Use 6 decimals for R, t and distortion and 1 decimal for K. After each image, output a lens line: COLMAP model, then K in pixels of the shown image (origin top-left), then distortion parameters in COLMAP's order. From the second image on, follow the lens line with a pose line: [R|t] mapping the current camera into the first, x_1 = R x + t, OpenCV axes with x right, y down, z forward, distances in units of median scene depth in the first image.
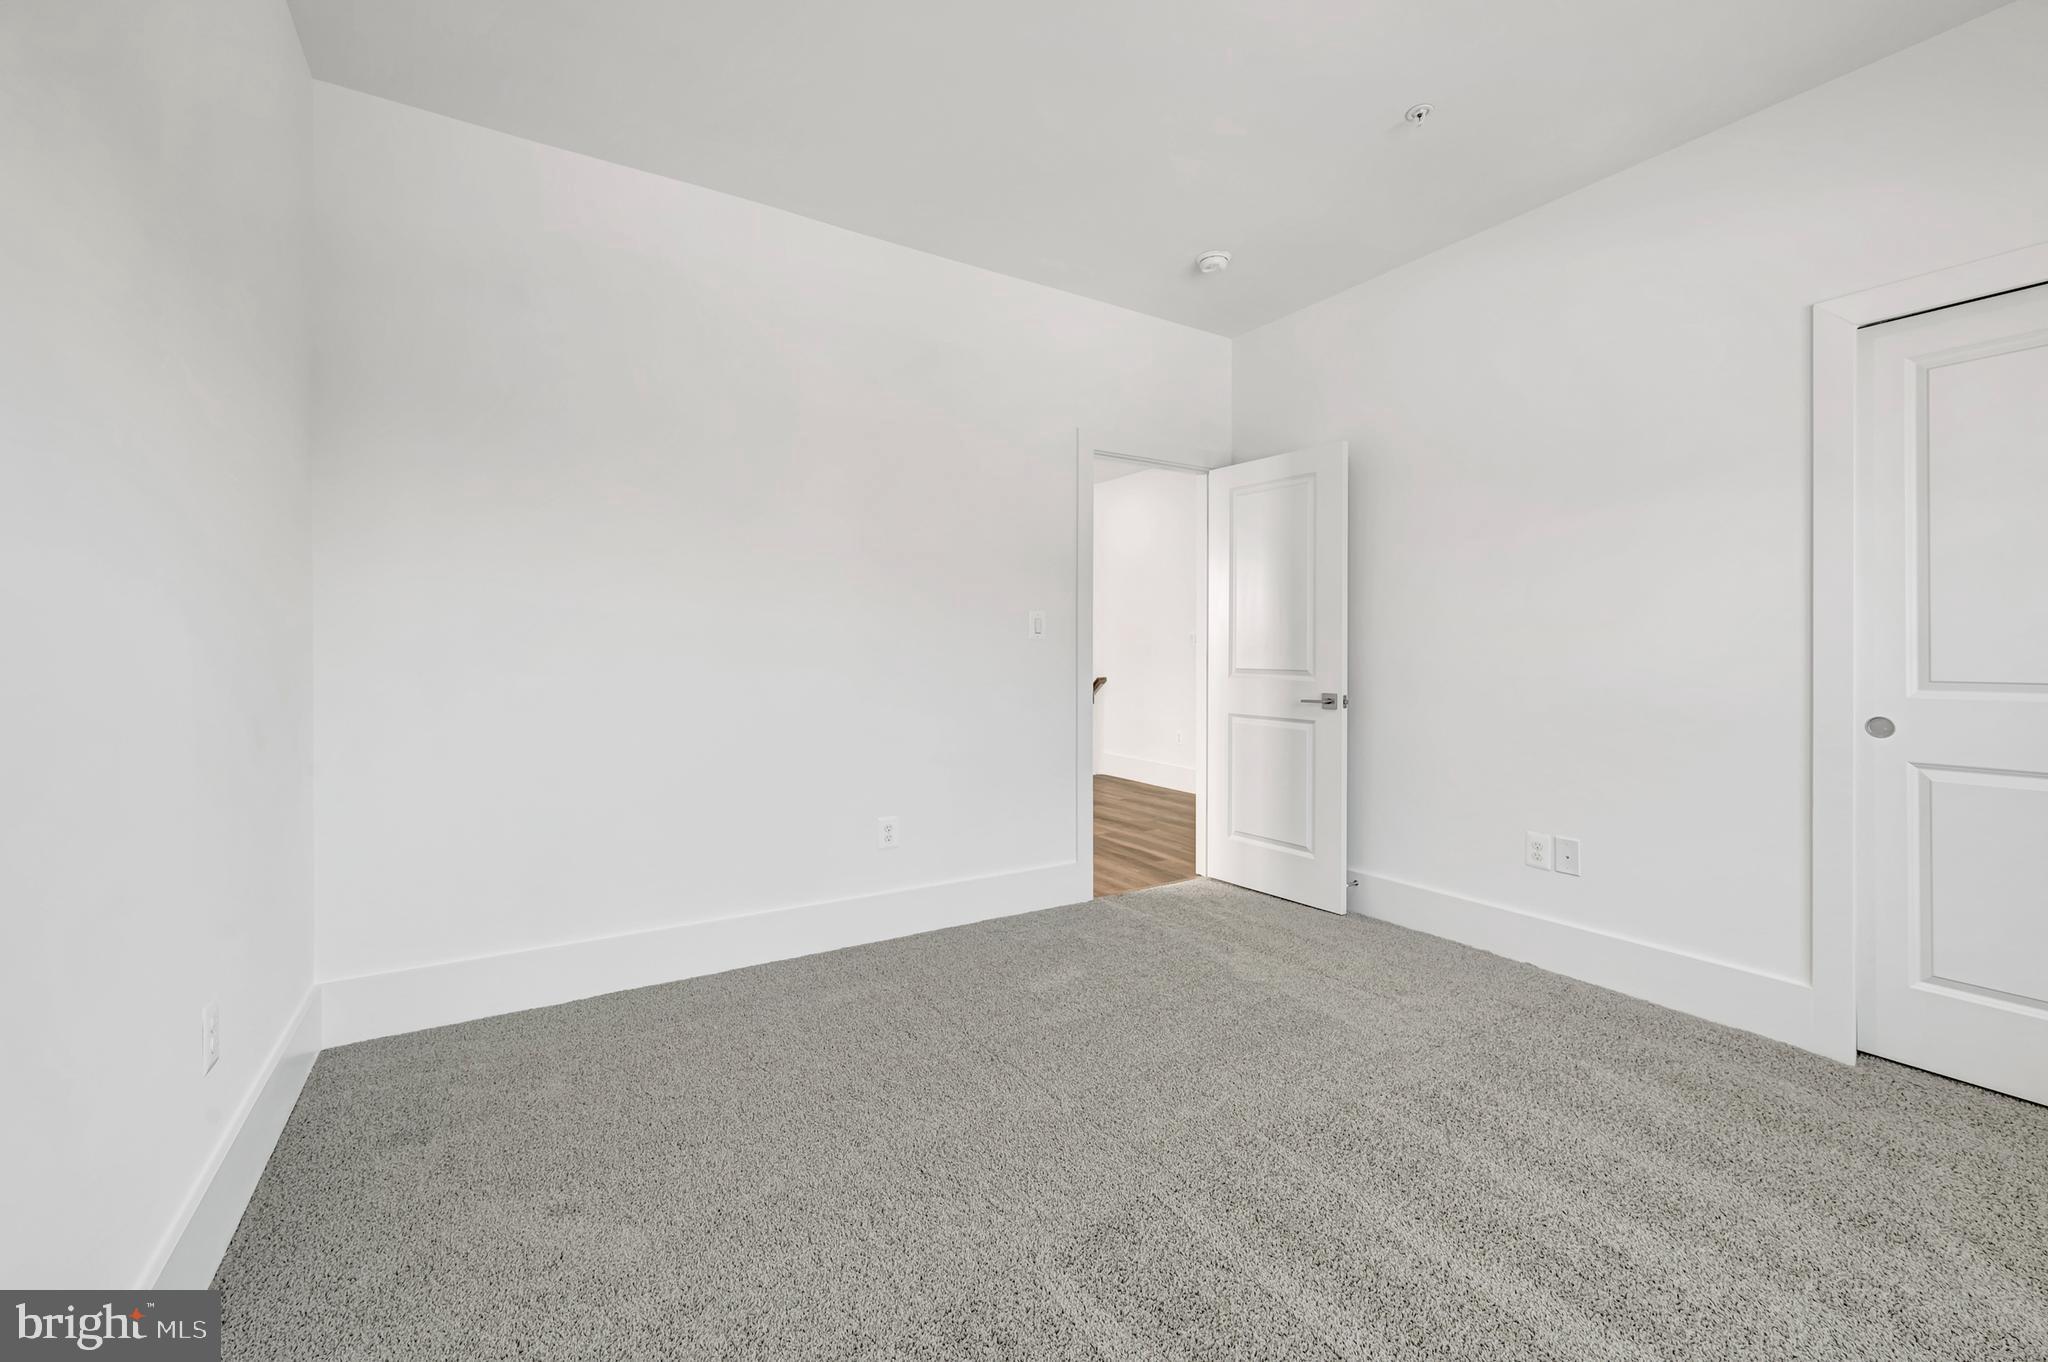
lens RADIAL K [[833.0, 0, 1021.1], [0, 833.0, 664.4], [0, 0, 1]] dist [0.002707, 0.000186]
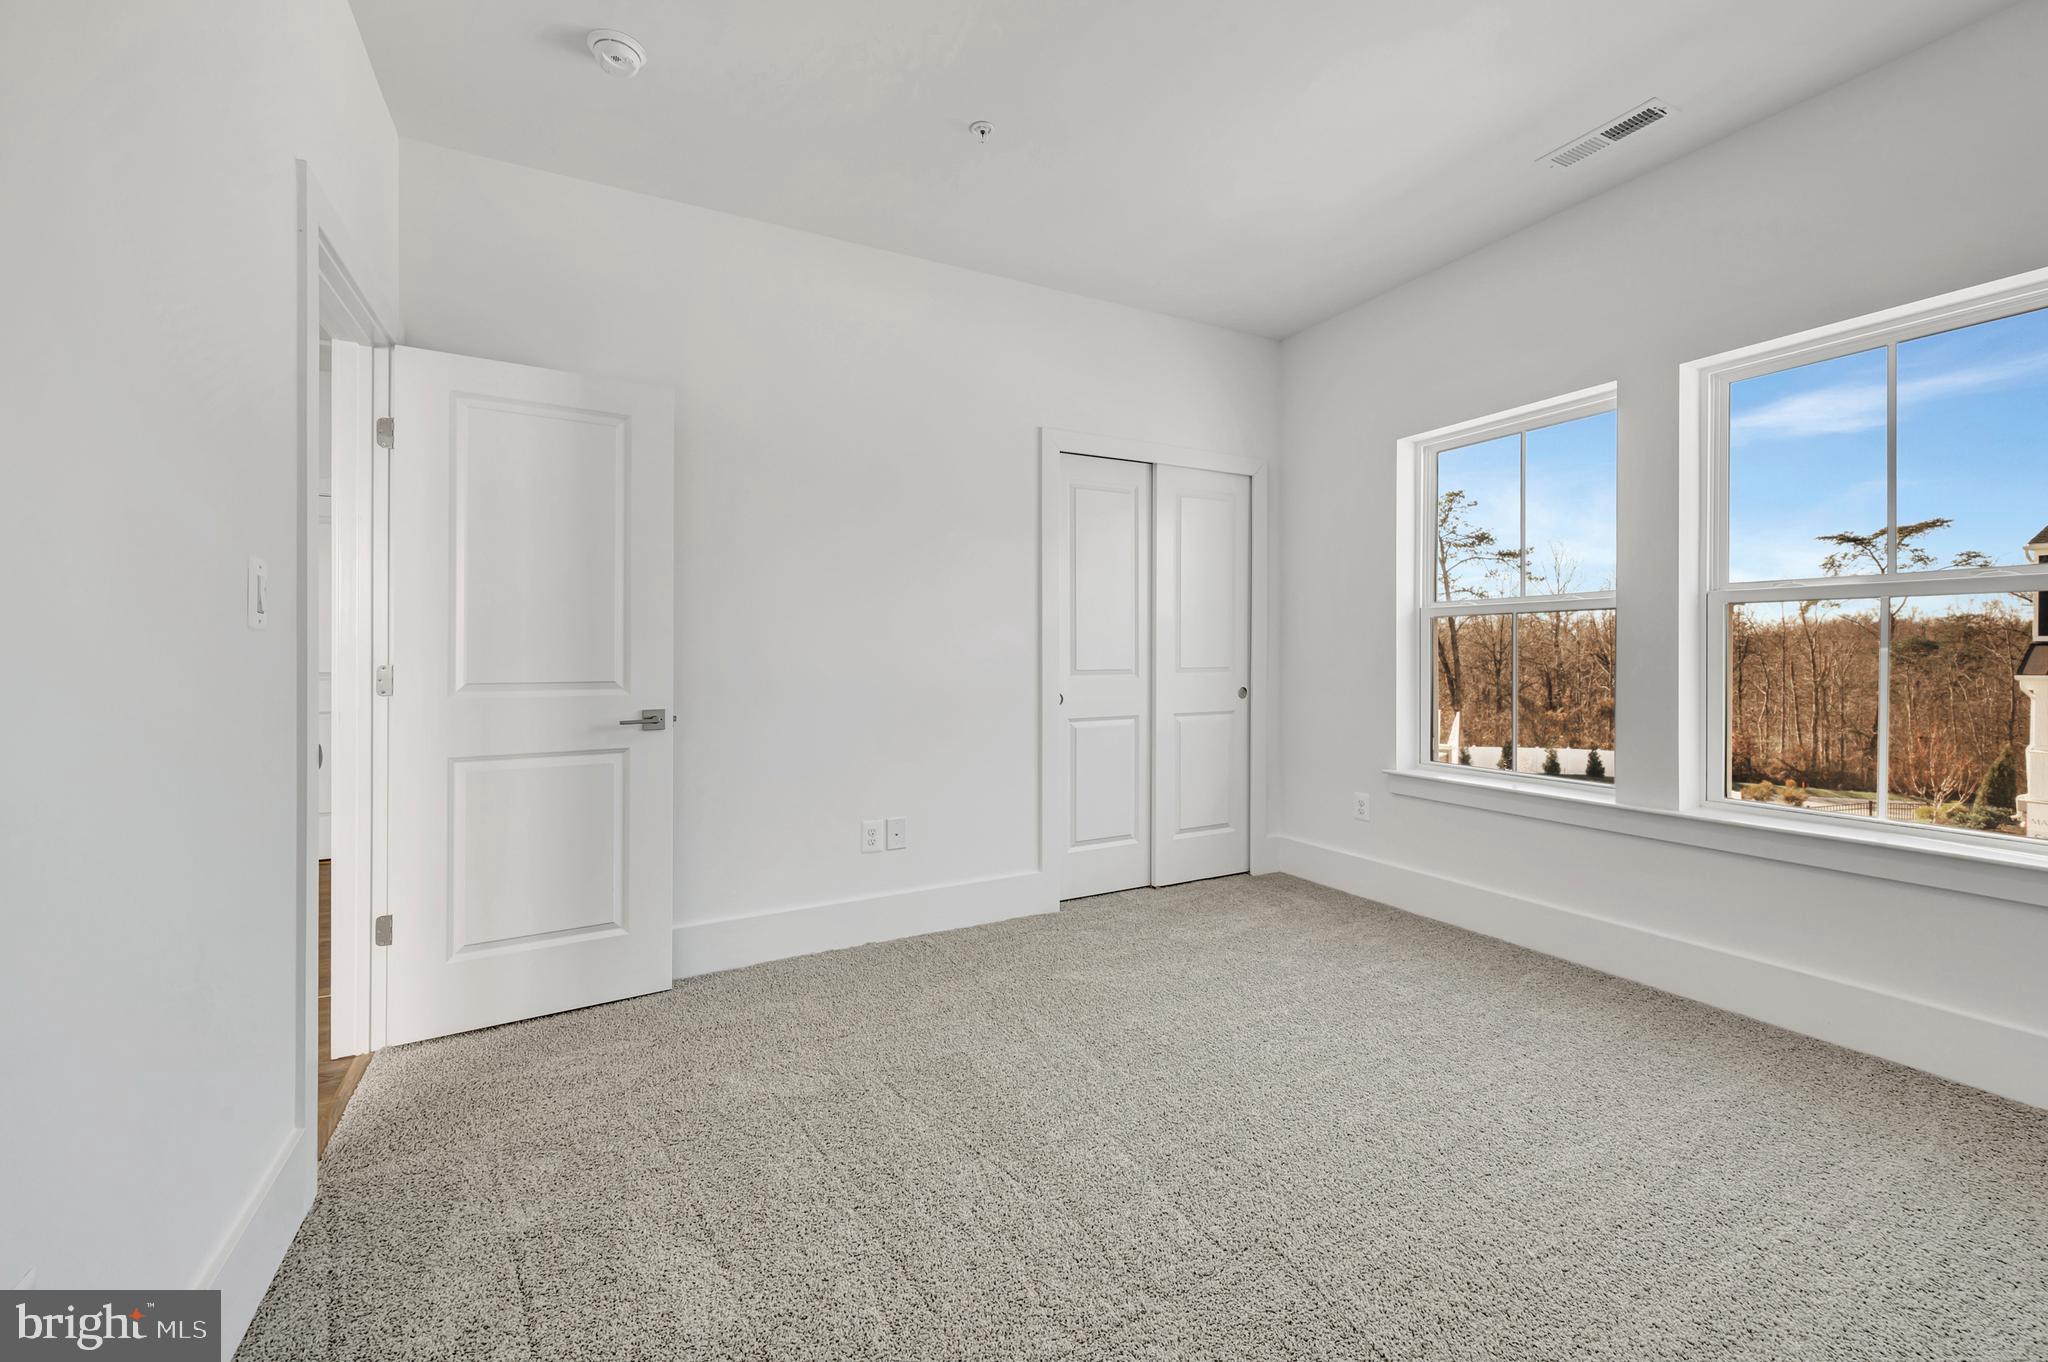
lens RADIAL K [[833.0, 0, 1047.1], [0, 833.0, 654.2], [0, 0, 1]] dist [0.002707, 0.000186]
pose [[0.046637, -0.014268, 0.998810, -0.448343], [0.011992, 0.999834, 0.013723, -0.026565], [-0.998840, 0.011337, 0.046801, 0.708110]]
